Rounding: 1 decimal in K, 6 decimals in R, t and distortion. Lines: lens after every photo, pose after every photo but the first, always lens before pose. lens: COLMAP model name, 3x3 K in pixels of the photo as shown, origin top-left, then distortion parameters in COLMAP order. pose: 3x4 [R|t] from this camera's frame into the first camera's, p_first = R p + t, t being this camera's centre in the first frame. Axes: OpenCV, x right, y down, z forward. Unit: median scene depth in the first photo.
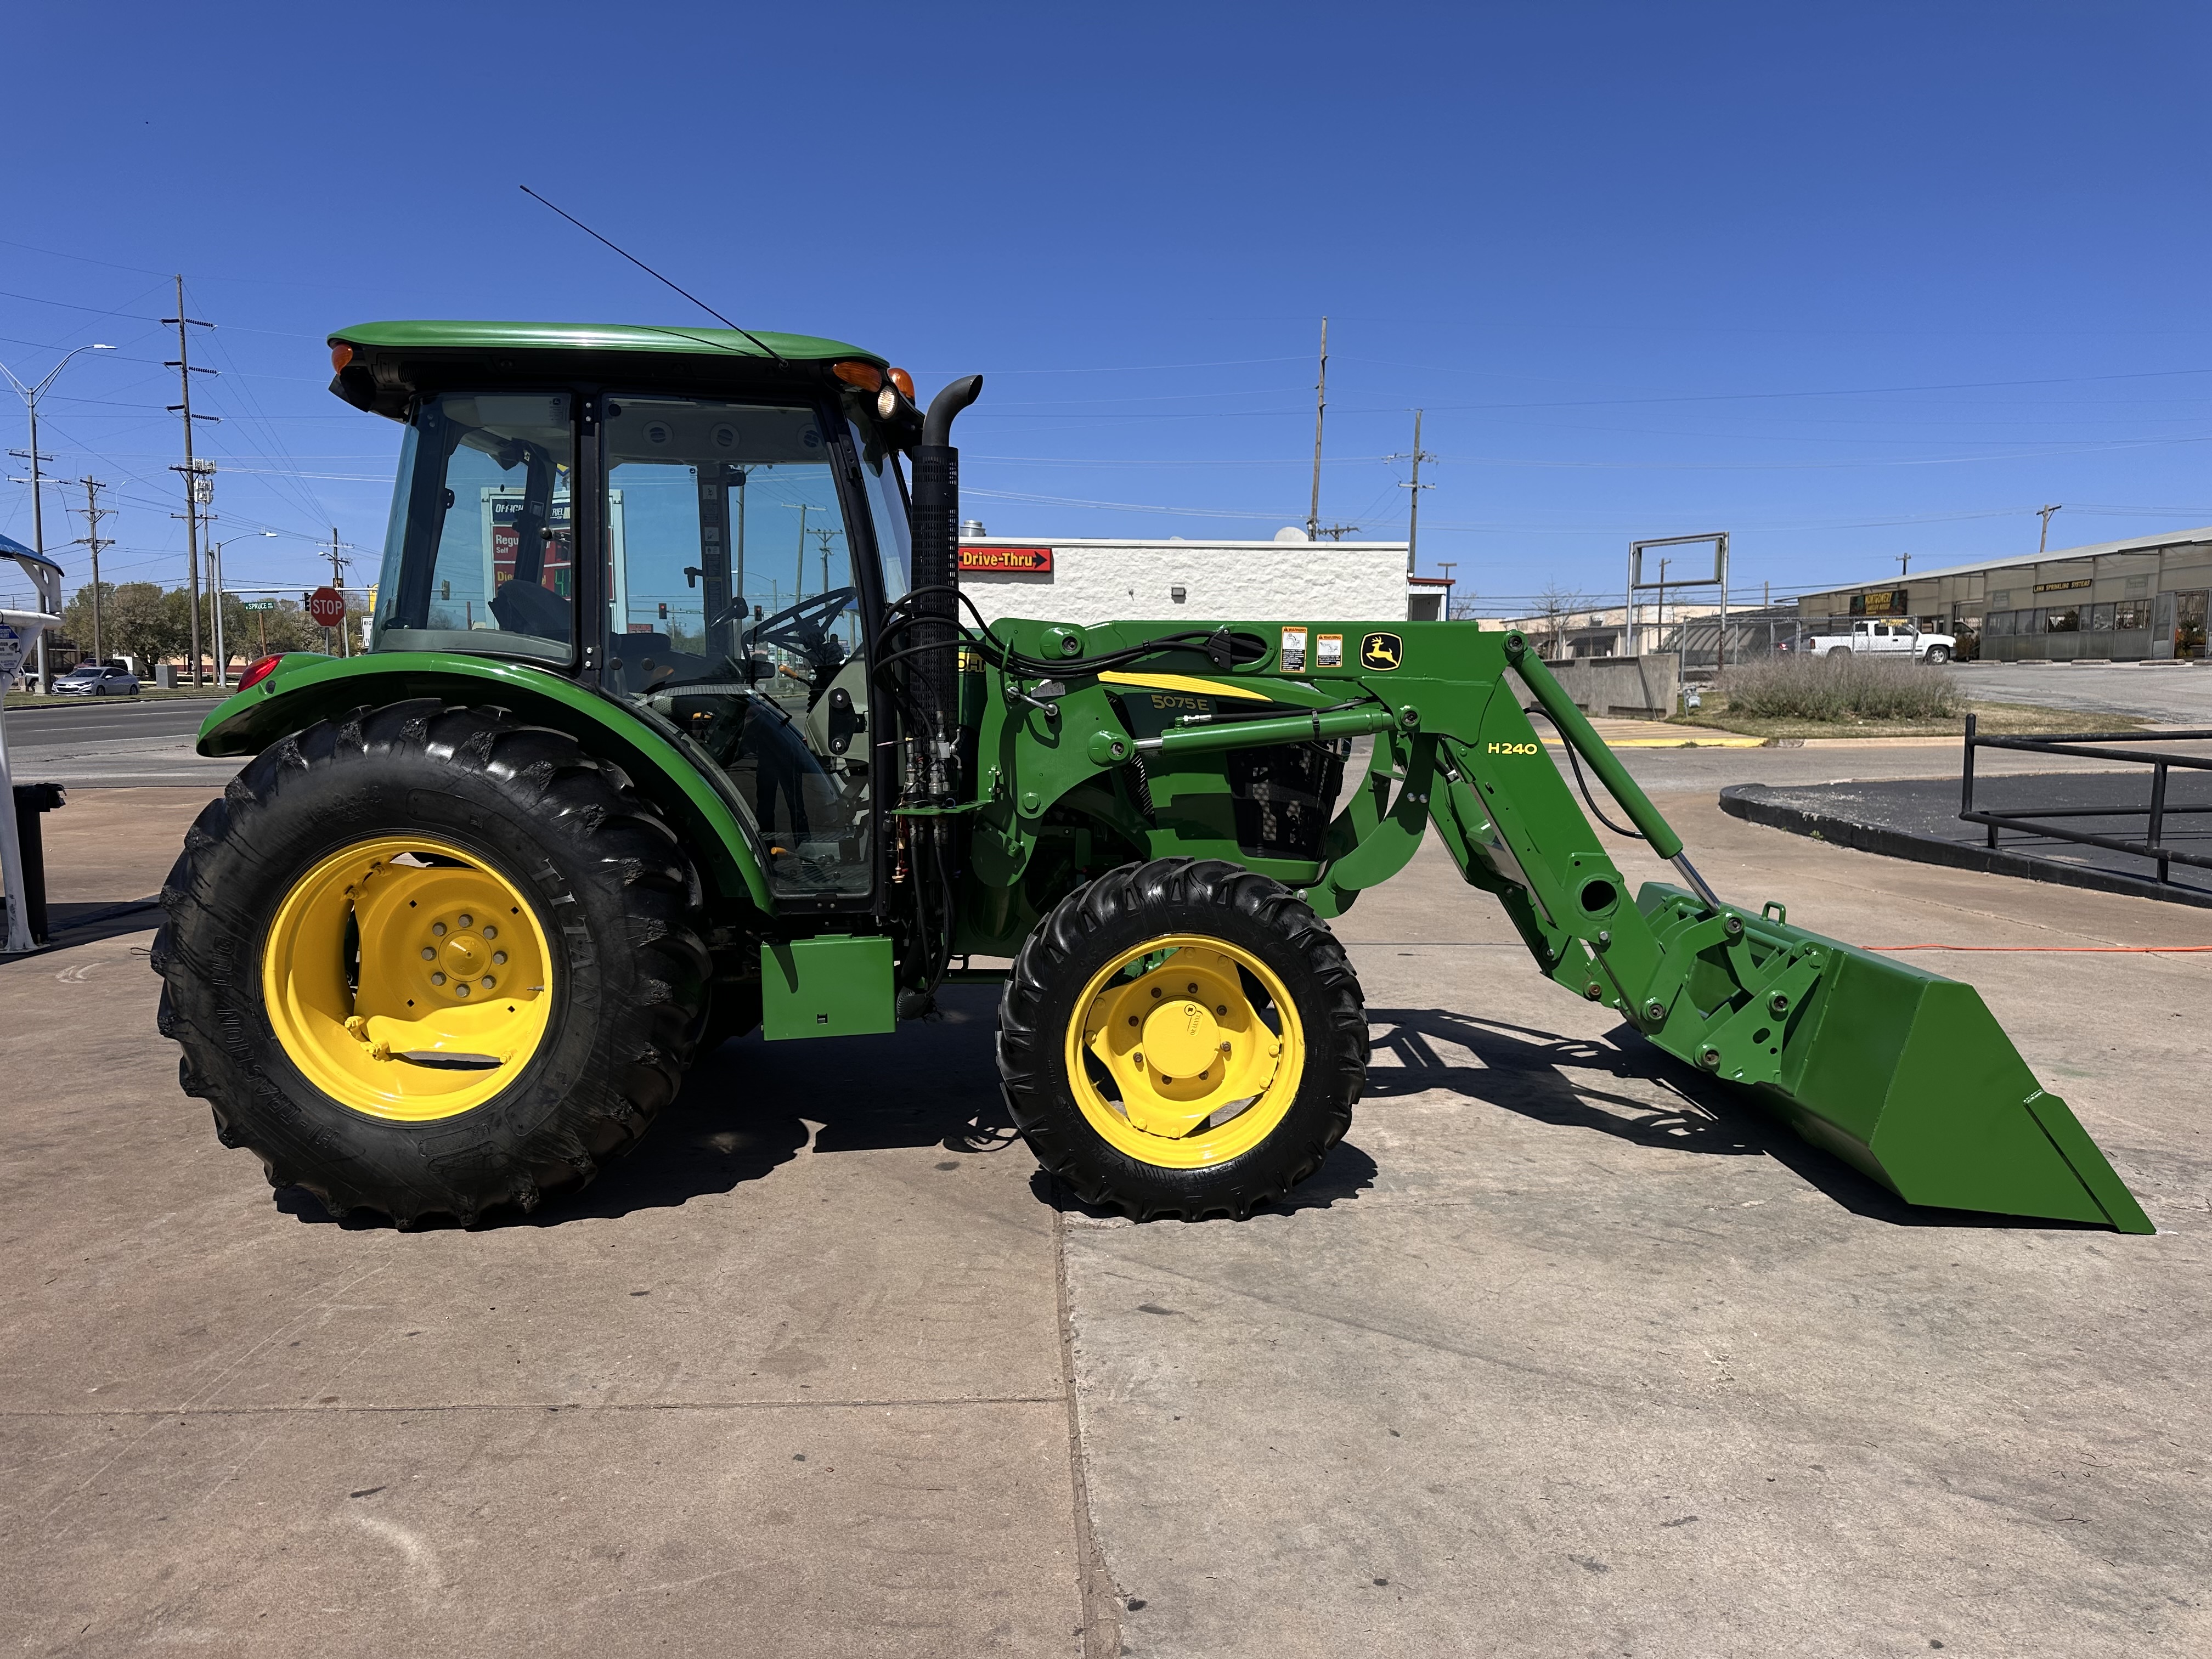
lens RADIAL K [[1557.7, 0, 1096.5], [0, 1557.7, 824.7], [0, 0, 1]] dist [0.039958, -0.051008]
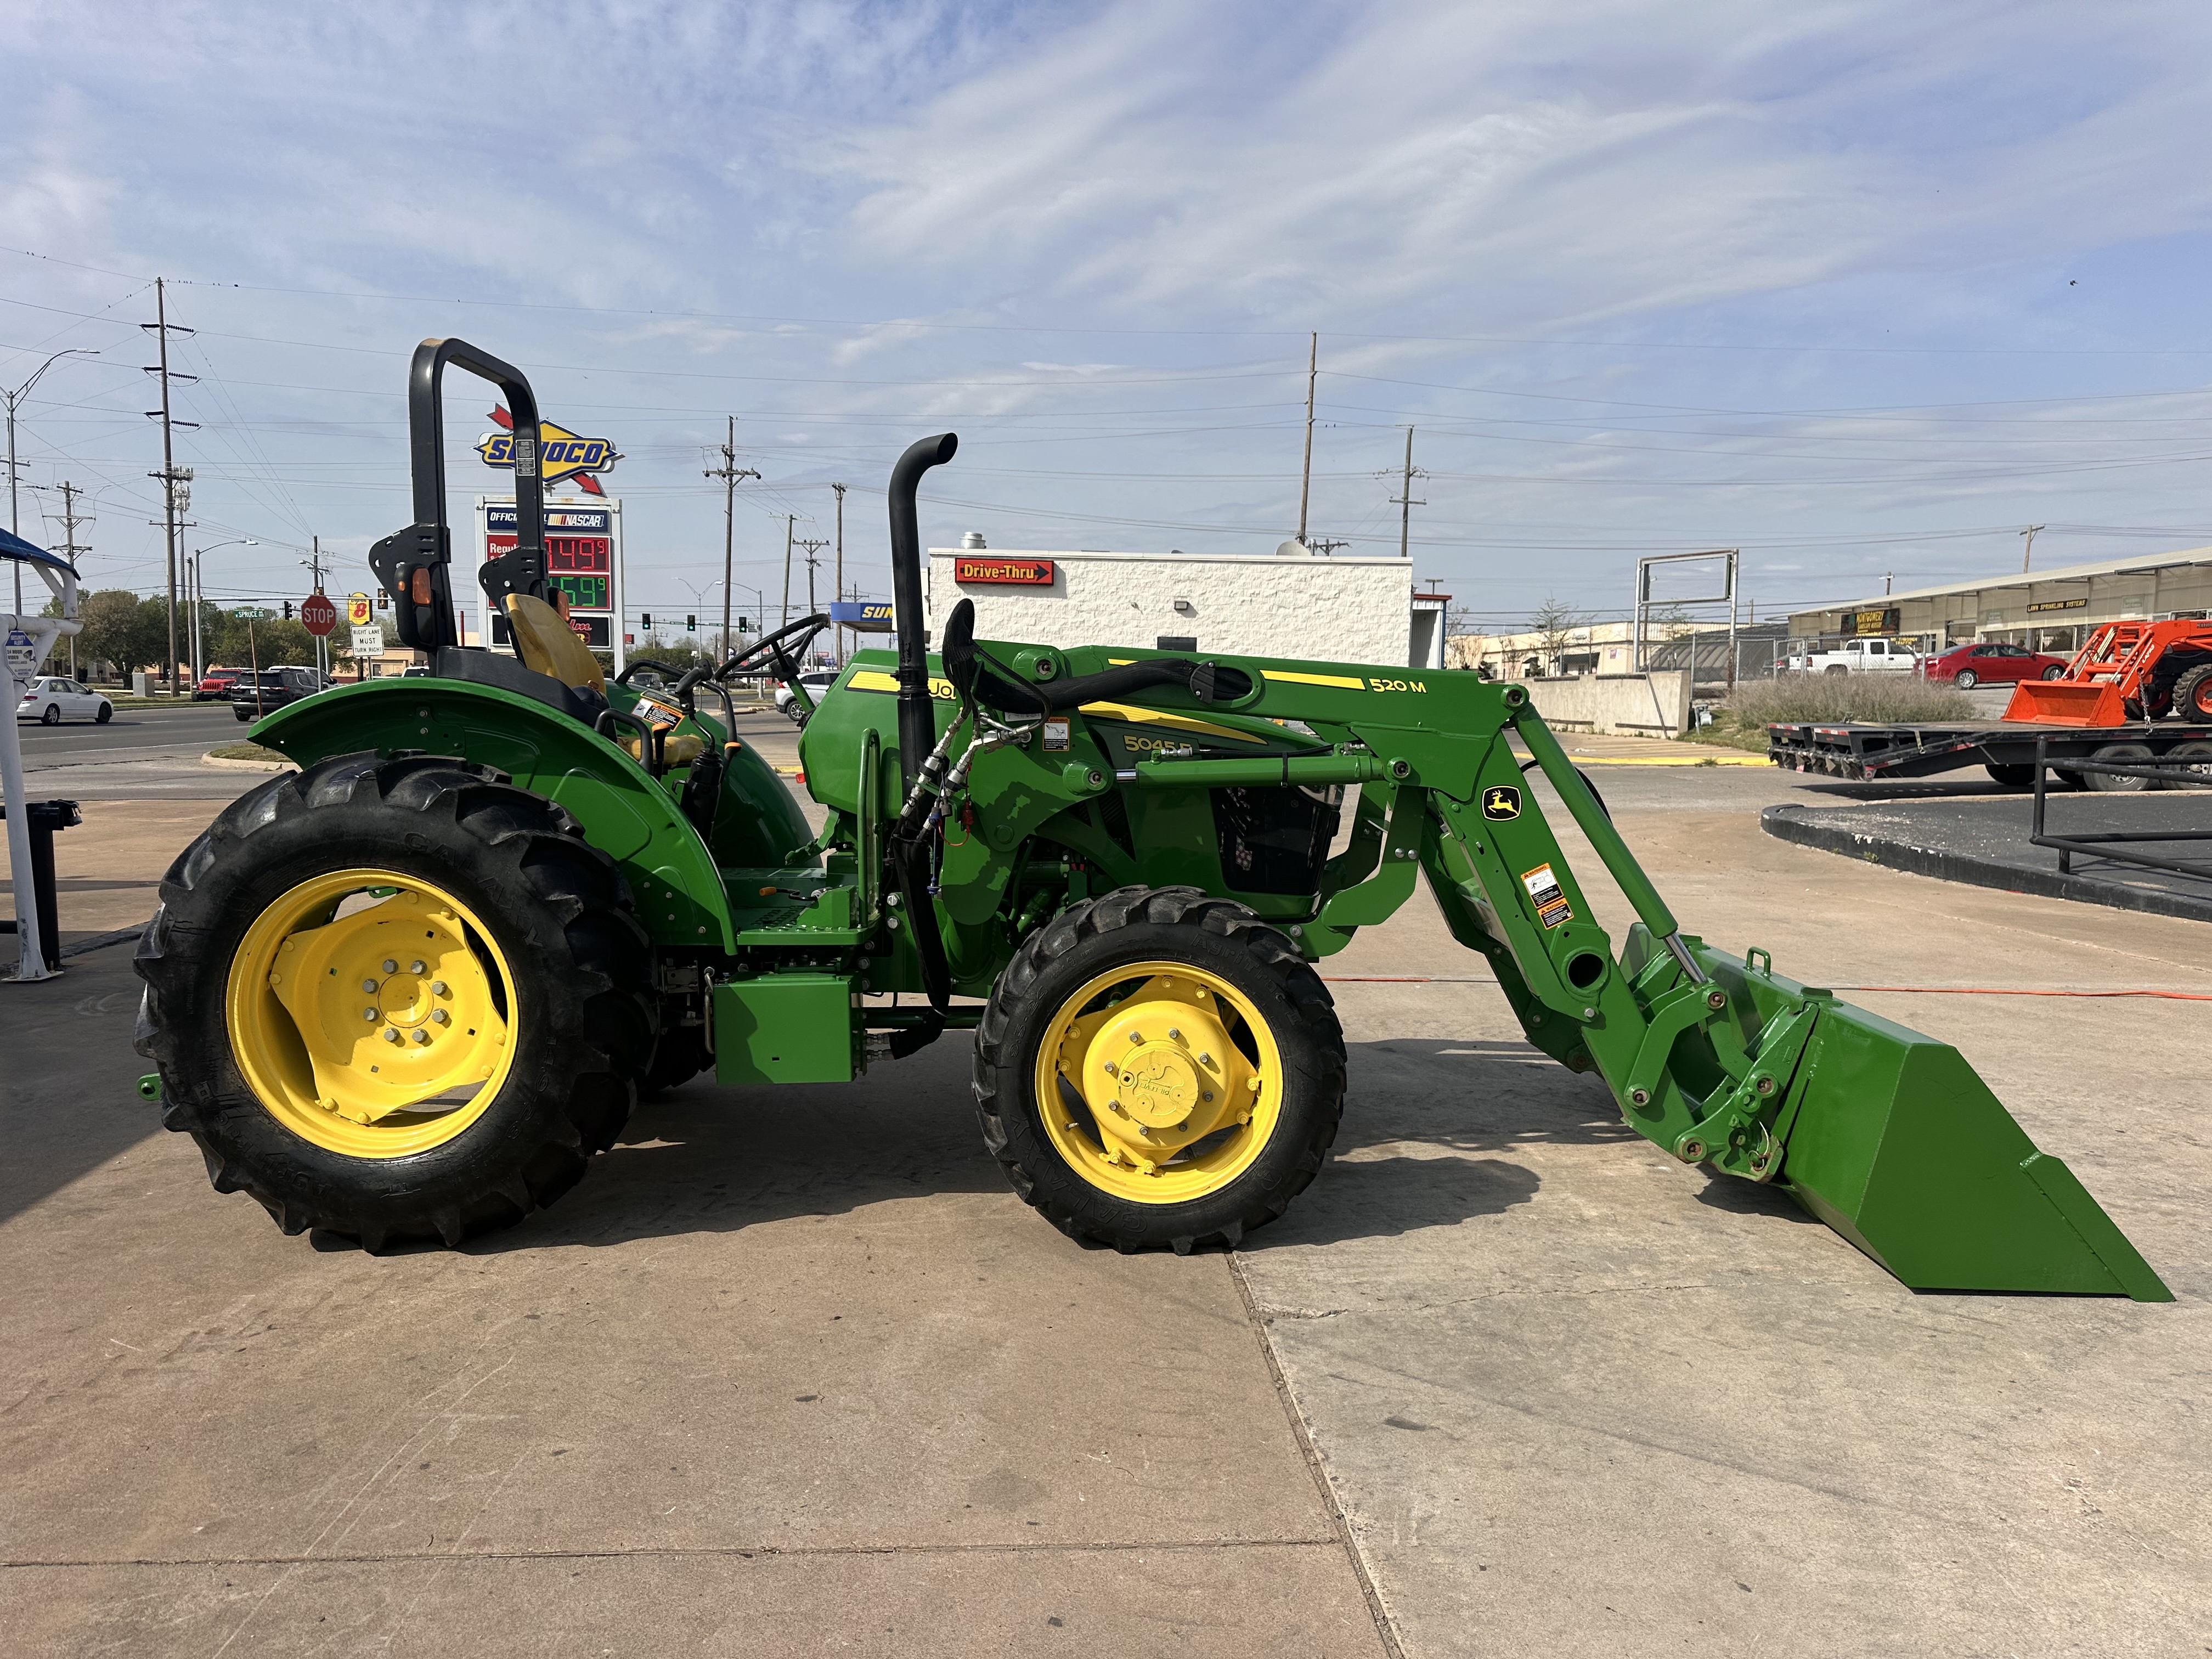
lens RADIAL K [[1560.3, 0, 1095.3], [0, 1560.3, 841.8], [0, 0, 1]] dist [0.047817, -0.065042]
pose [[0.999924, 0.004327, 0.011536, -0.118305], [-0.004347, 0.999989, 0.001704, -0.011192], [-0.011528, -0.001755, 0.999932, 0.102424]]
